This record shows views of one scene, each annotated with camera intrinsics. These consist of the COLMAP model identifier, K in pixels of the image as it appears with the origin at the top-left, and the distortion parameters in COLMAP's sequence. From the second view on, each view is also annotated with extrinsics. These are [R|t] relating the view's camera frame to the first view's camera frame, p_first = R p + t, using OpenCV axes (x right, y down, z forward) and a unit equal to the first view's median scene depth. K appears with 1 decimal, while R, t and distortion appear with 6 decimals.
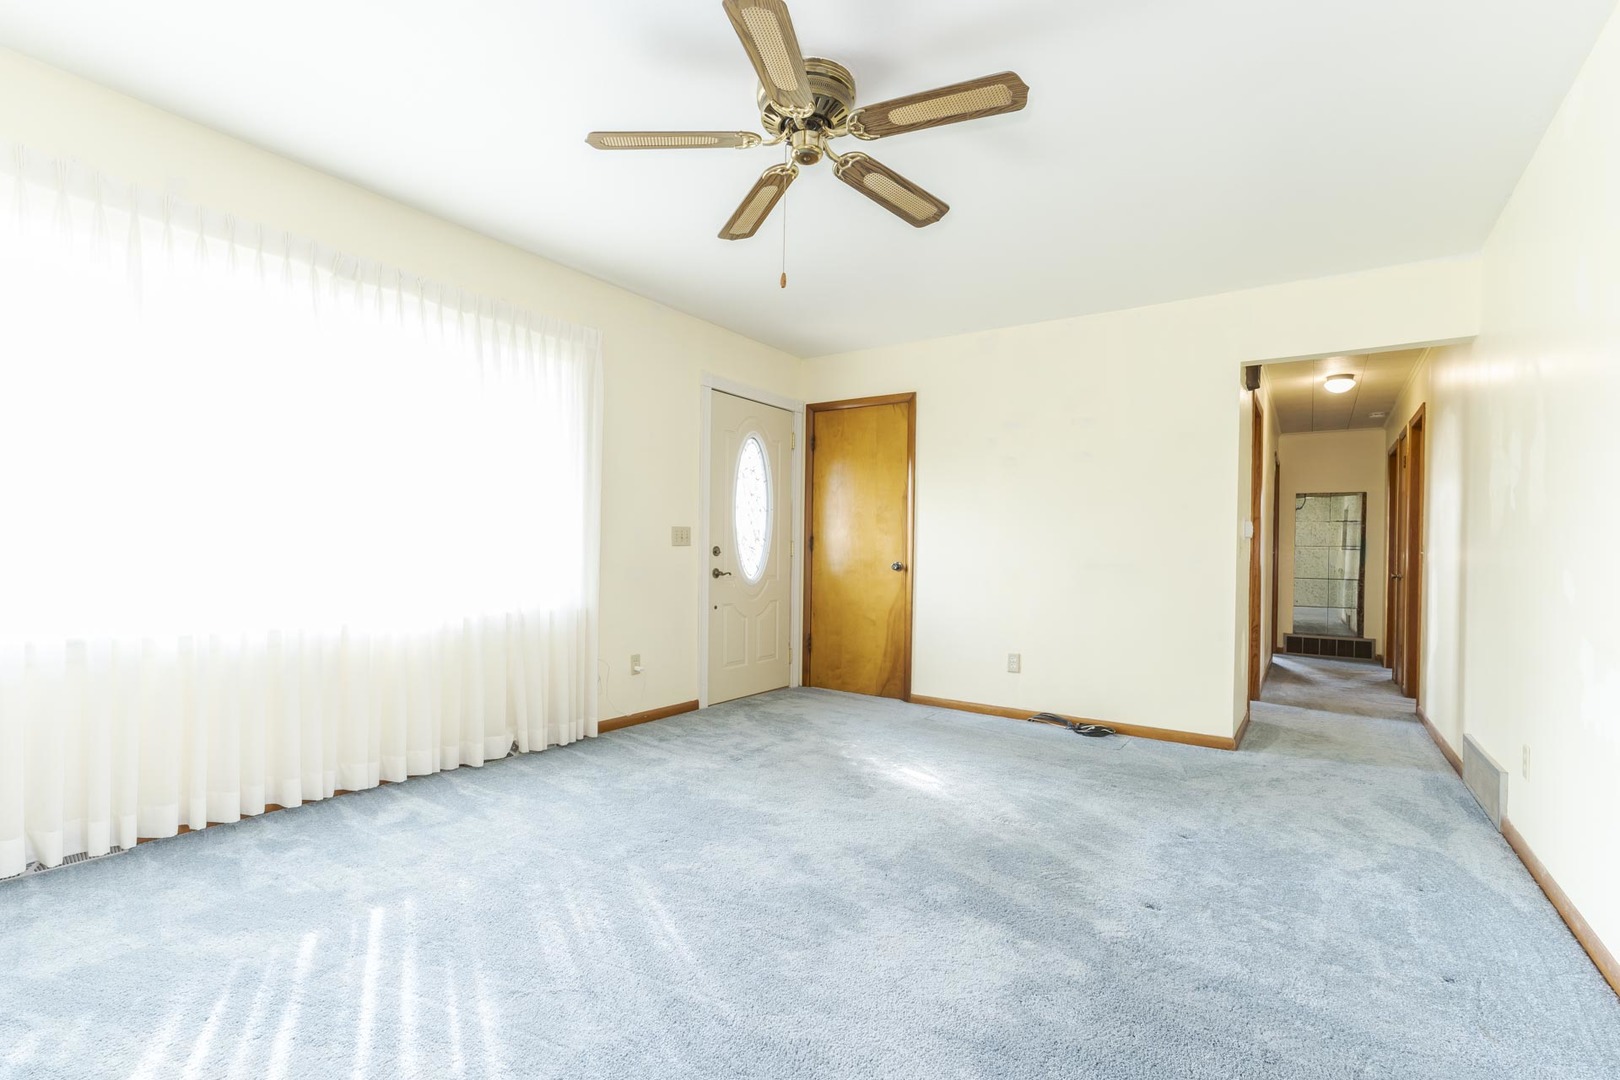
lens RADIAL K [[730.1, 0, 801.2], [0, 730.1, 544.7], [0, 0, 1]] dist [-0.007009, 0.002015]
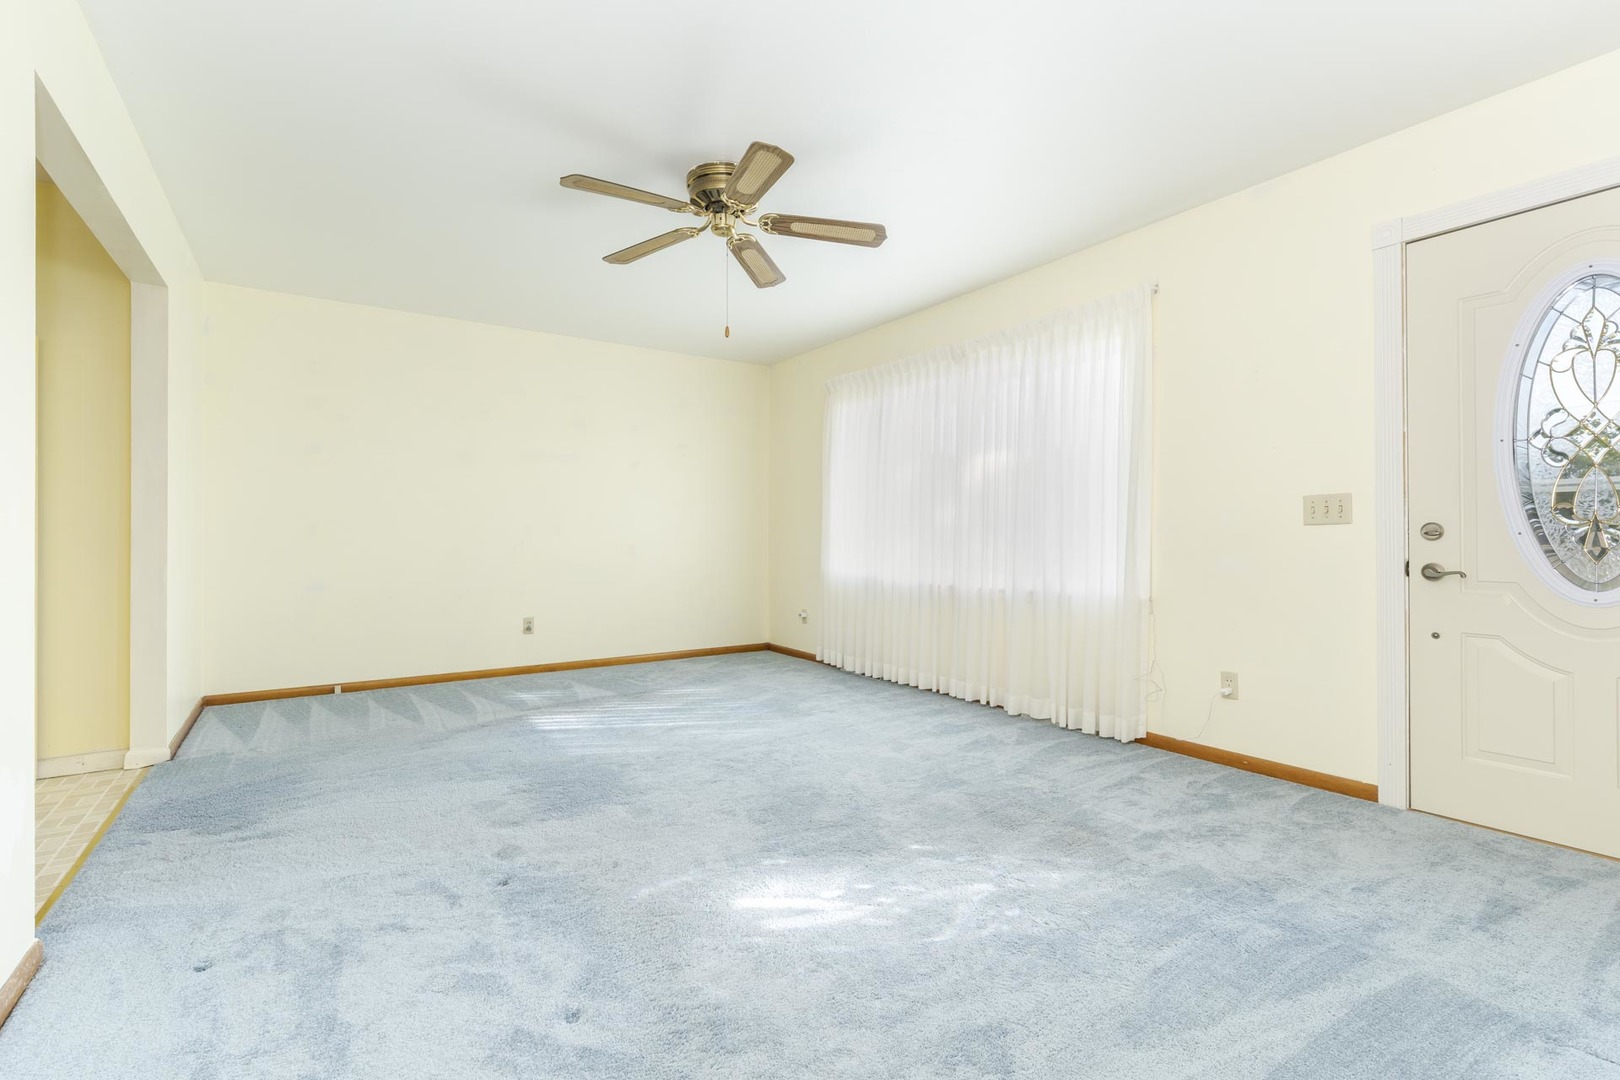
lens RADIAL K [[730.1, 0, 823.0], [0, 730.1, 537.7], [0, 0, 1]] dist [-0.007009, 0.002015]
pose [[-0.331851, -0.009864, -0.943280, 0.508547], [0.006287, 0.999900, -0.012668, 0.016241], [0.943311, -0.010134, -0.331756, 0.707149]]
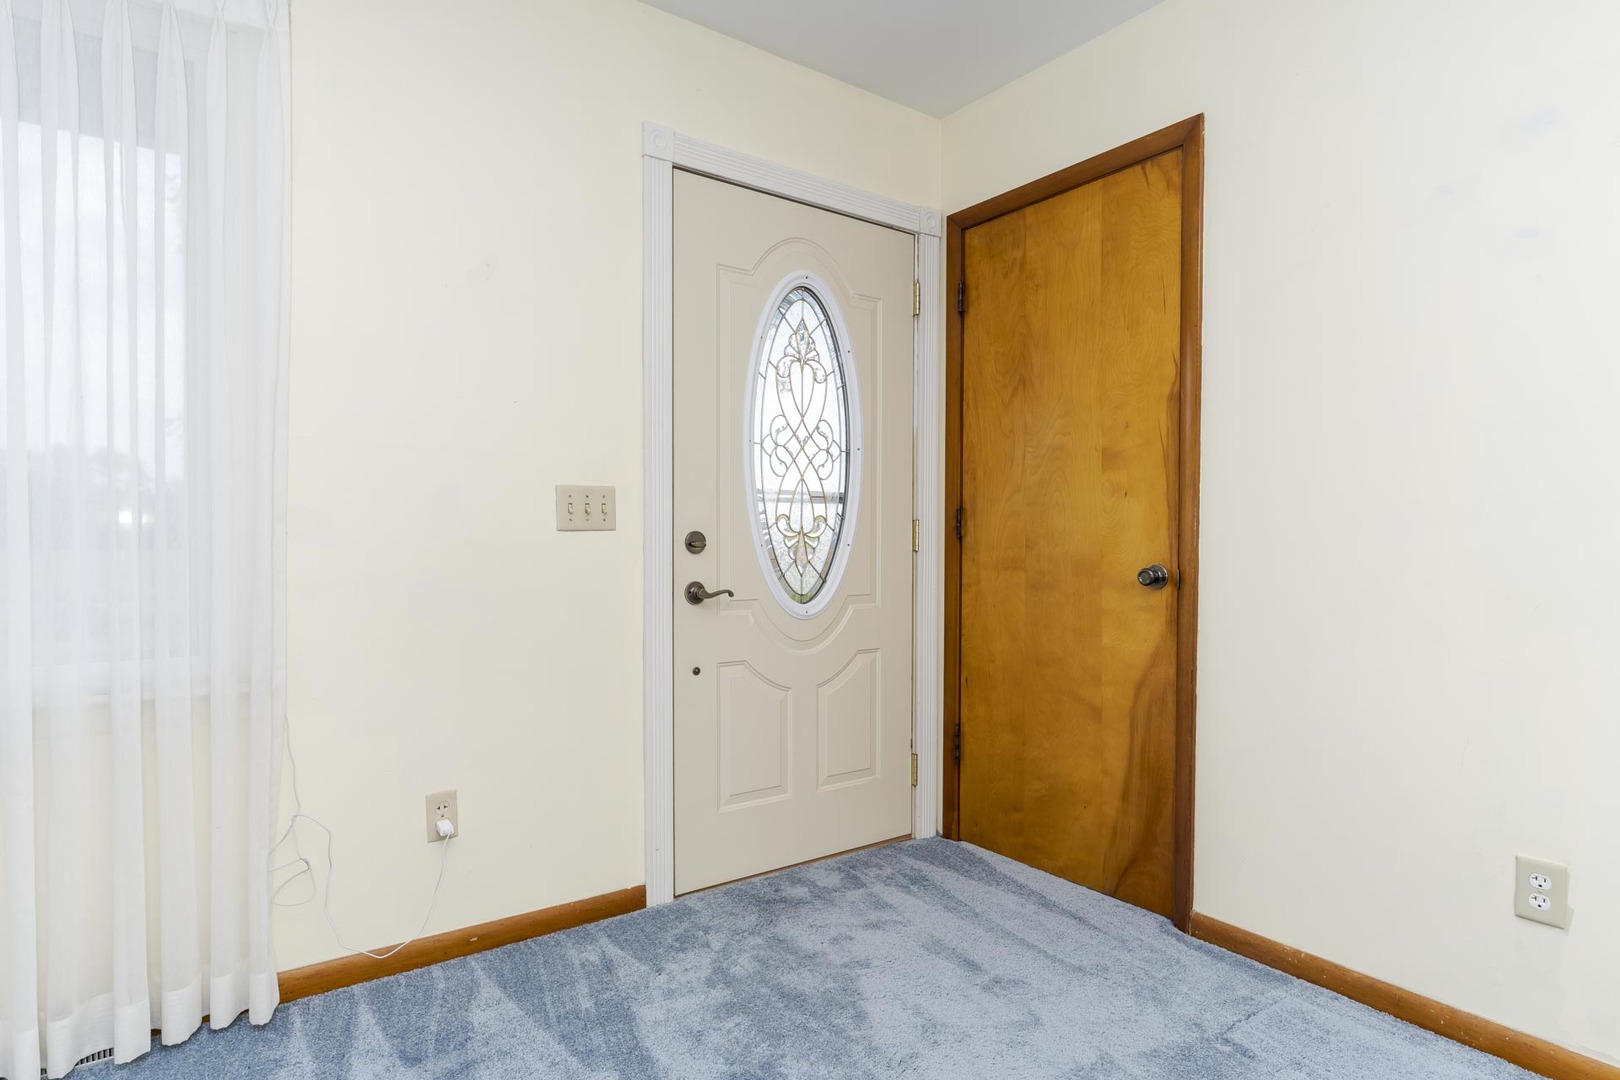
lens RADIAL K [[875.0, 0, 797.5], [0, 875.0, 553.8], [0, 0, 1]] dist [-0.000427, 0.001432]
pose [[0.941457, -0.006004, -0.337080, 0.110109], [0.012486, 0.999776, 0.017066, 0.006962], [0.336902, -0.020275, 0.941321, 0.496433]]
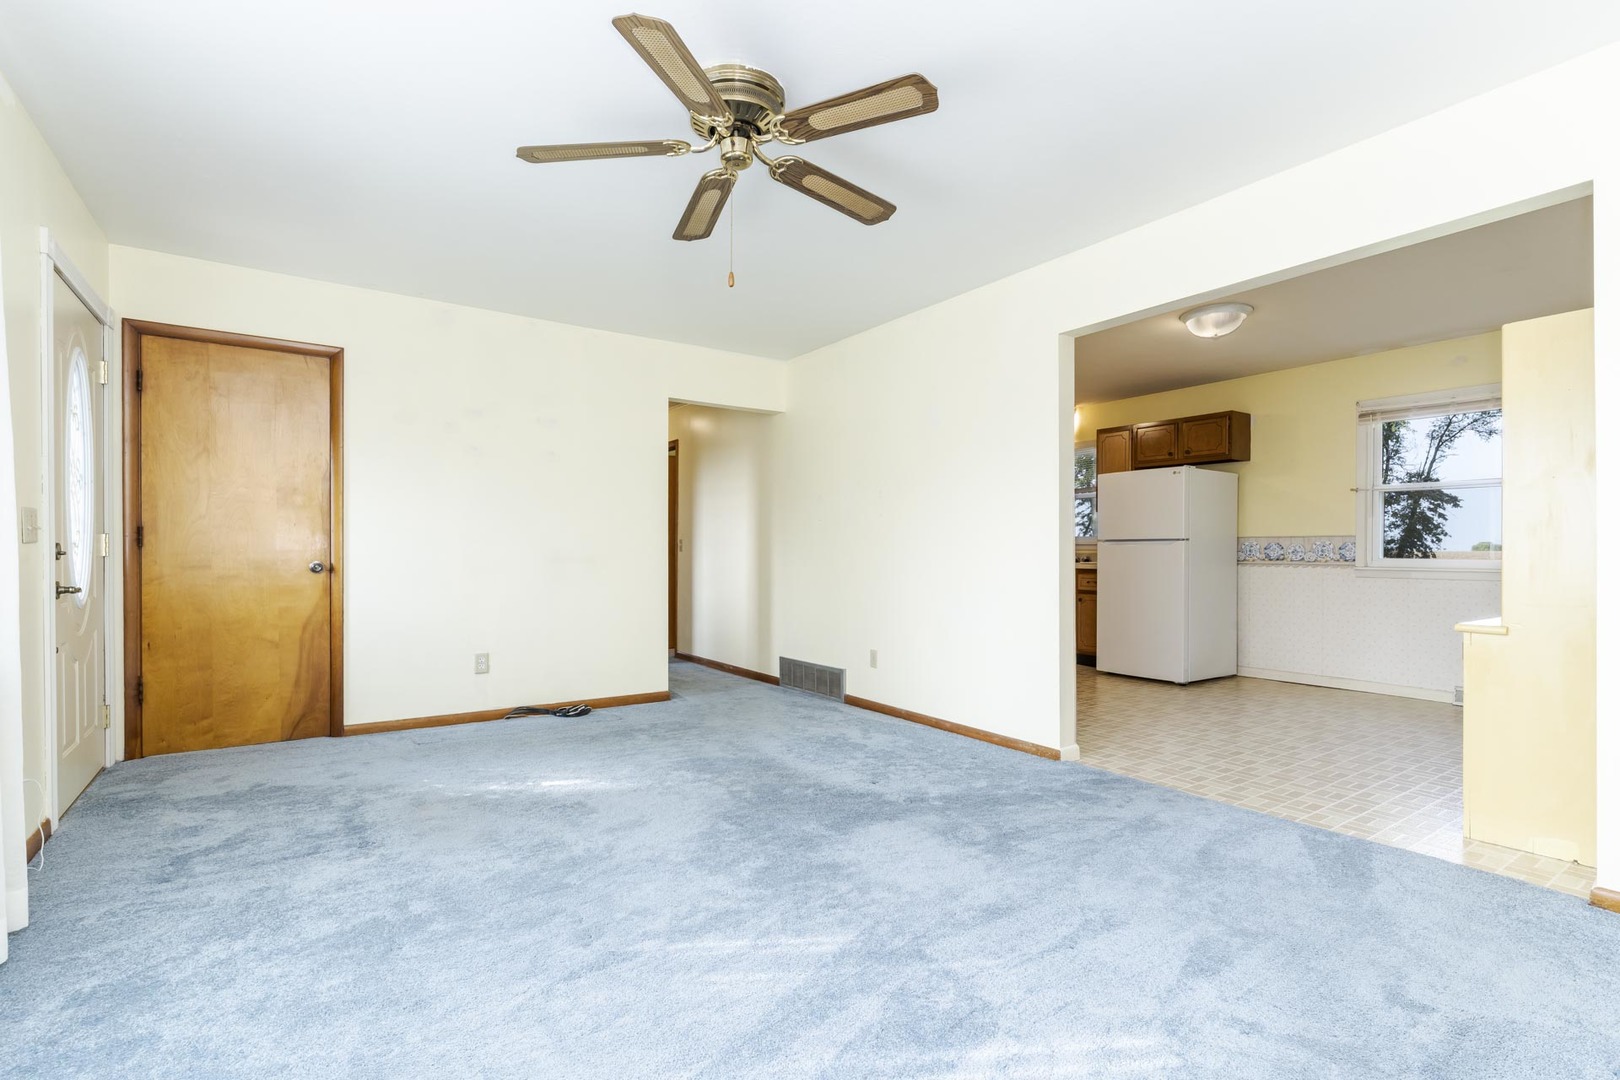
lens RADIAL K [[730.1, 0, 805.4], [0, 730.1, 562.0], [0, 0, 1]] dist [-0.007009, 0.002015]
pose [[0.367705, -0.032548, 0.929373, -0.397872], [-0.007701, 0.999246, 0.038042, -0.009471], [-0.929911, -0.021145, 0.367177, 0.233770]]
